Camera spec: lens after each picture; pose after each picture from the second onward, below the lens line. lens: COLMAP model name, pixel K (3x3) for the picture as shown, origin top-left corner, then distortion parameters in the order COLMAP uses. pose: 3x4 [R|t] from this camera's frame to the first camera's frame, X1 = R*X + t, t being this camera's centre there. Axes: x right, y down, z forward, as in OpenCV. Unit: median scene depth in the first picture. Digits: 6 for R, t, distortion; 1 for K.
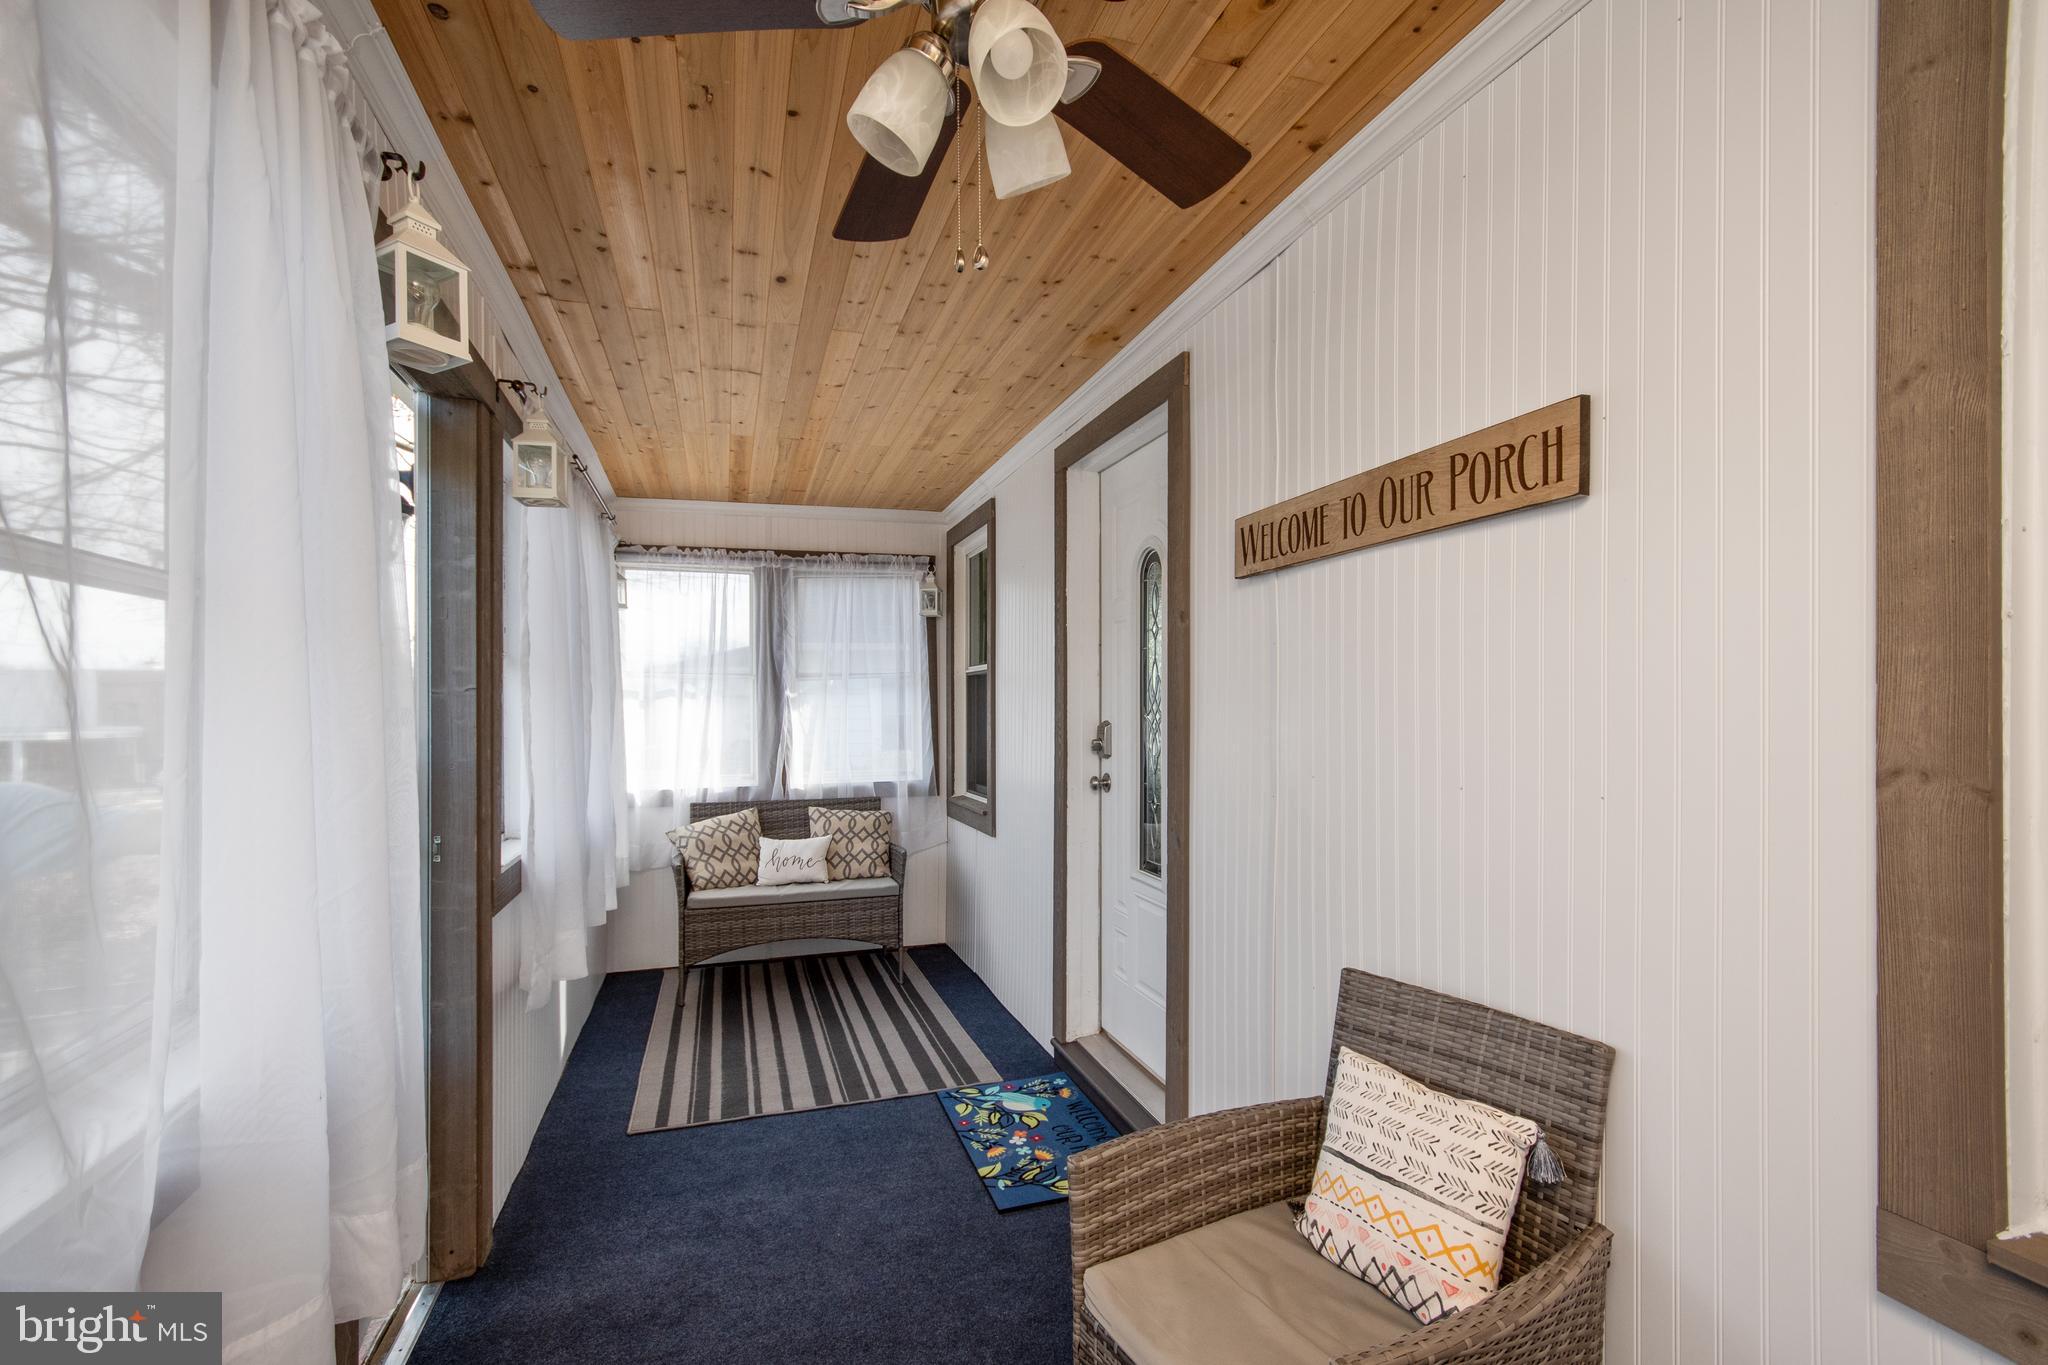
lens RADIAL K [[917.9, 0, 1025.0], [0, 917.9, 713.2], [0, 0, 1]] dist [-0.003146, -0.000646]
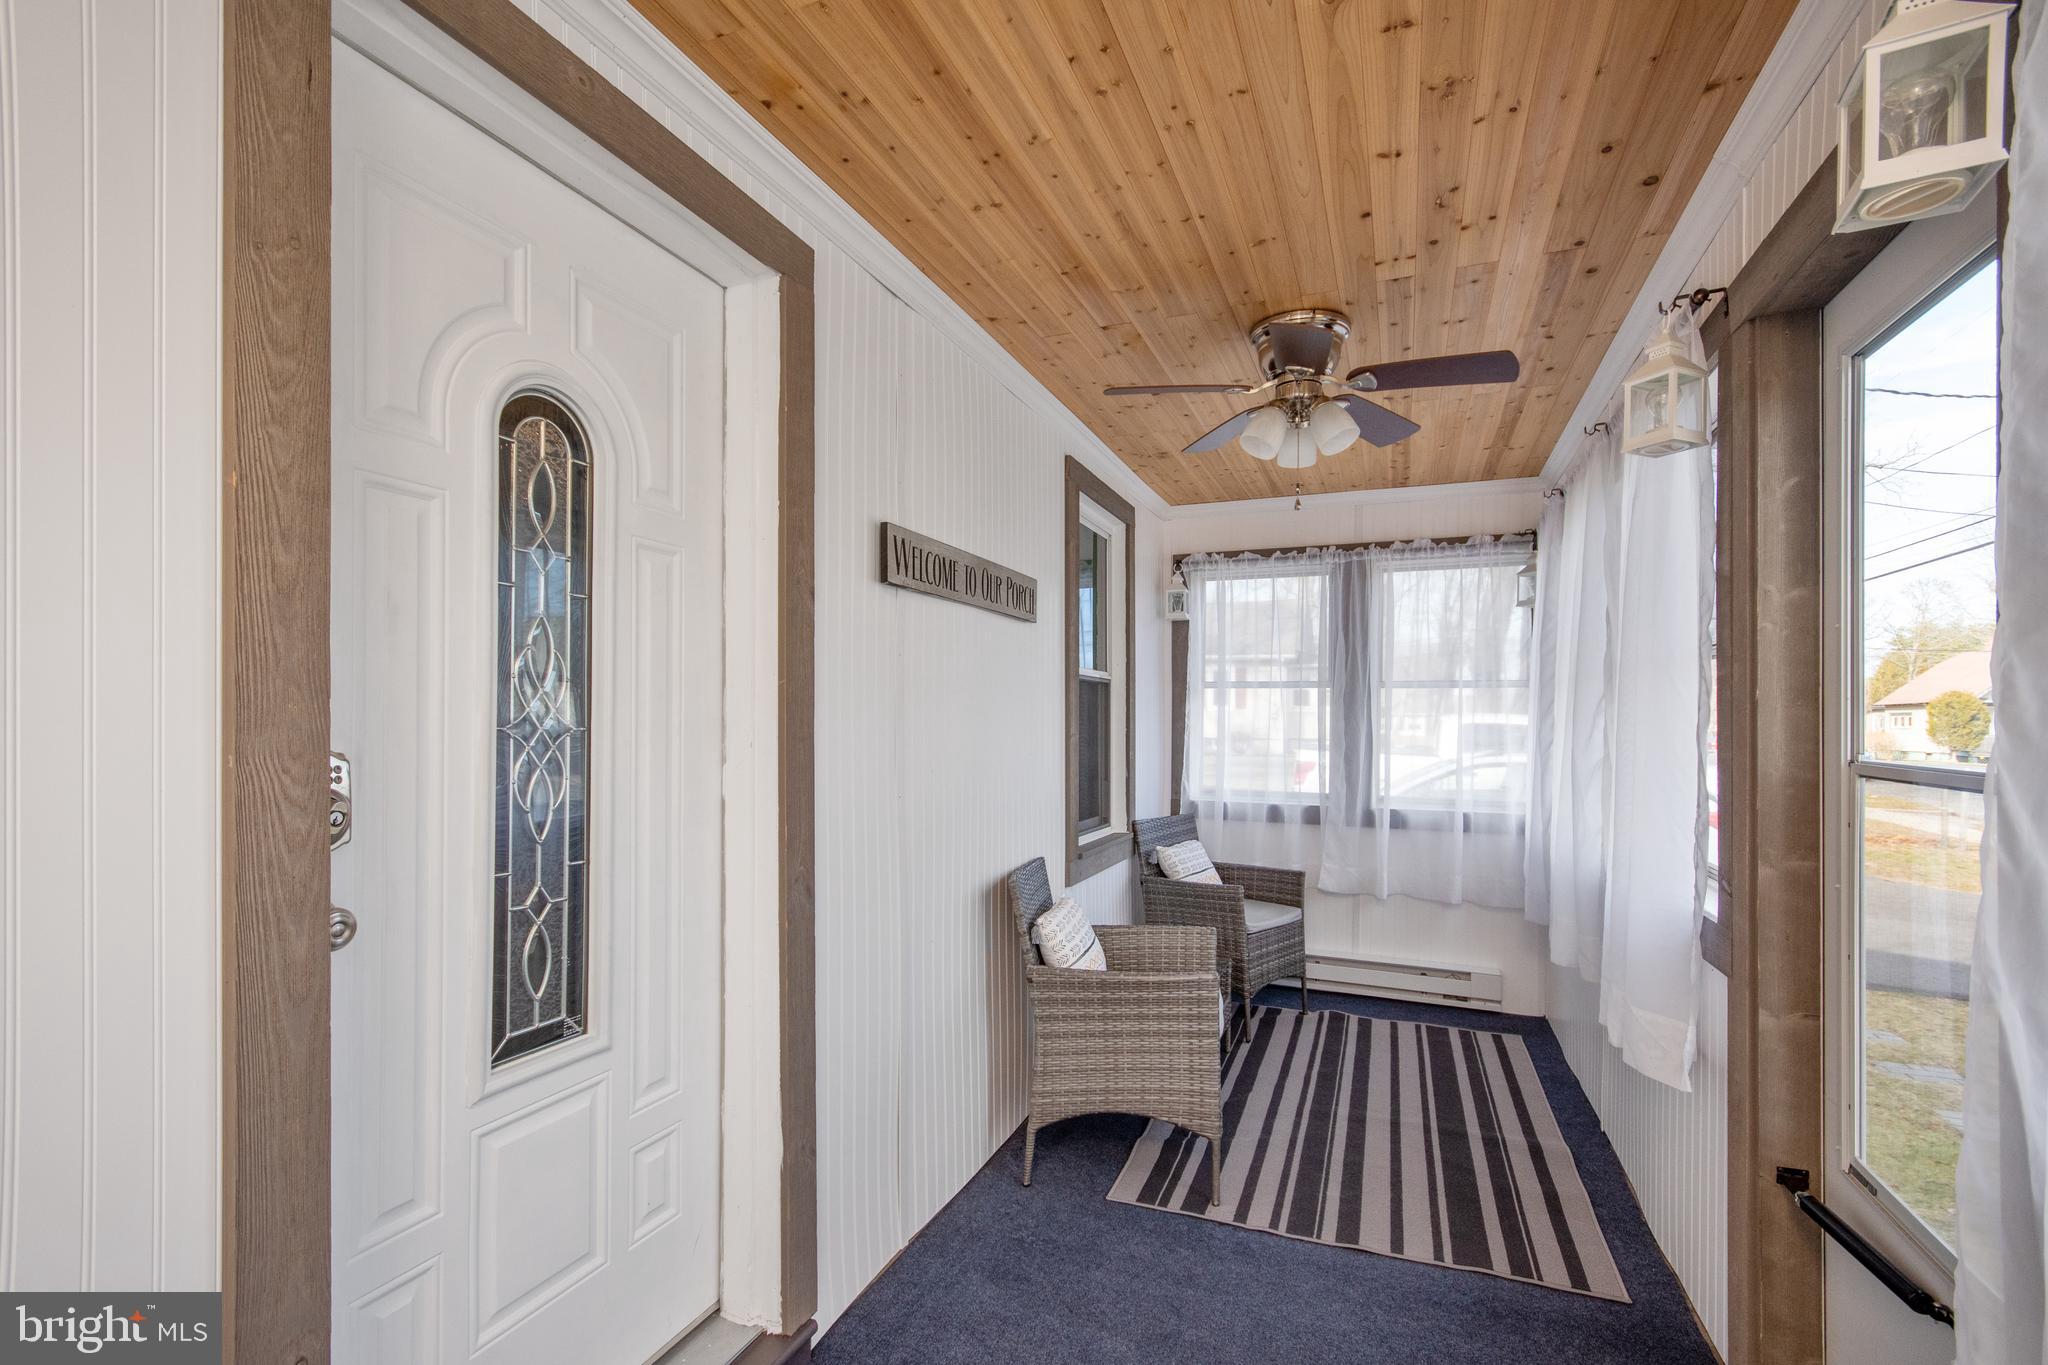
lens RADIAL K [[917.9, 0, 1025.0], [0, 917.9, 713.2], [0, 0, 1]] dist [-0.003146, -0.000646]
pose [[-0.764218, -0.003184, 0.644950, -0.536292], [-0.001949, 0.999995, 0.002627, -0.009587], [-0.644955, 0.000750, -0.764220, 1.719819]]
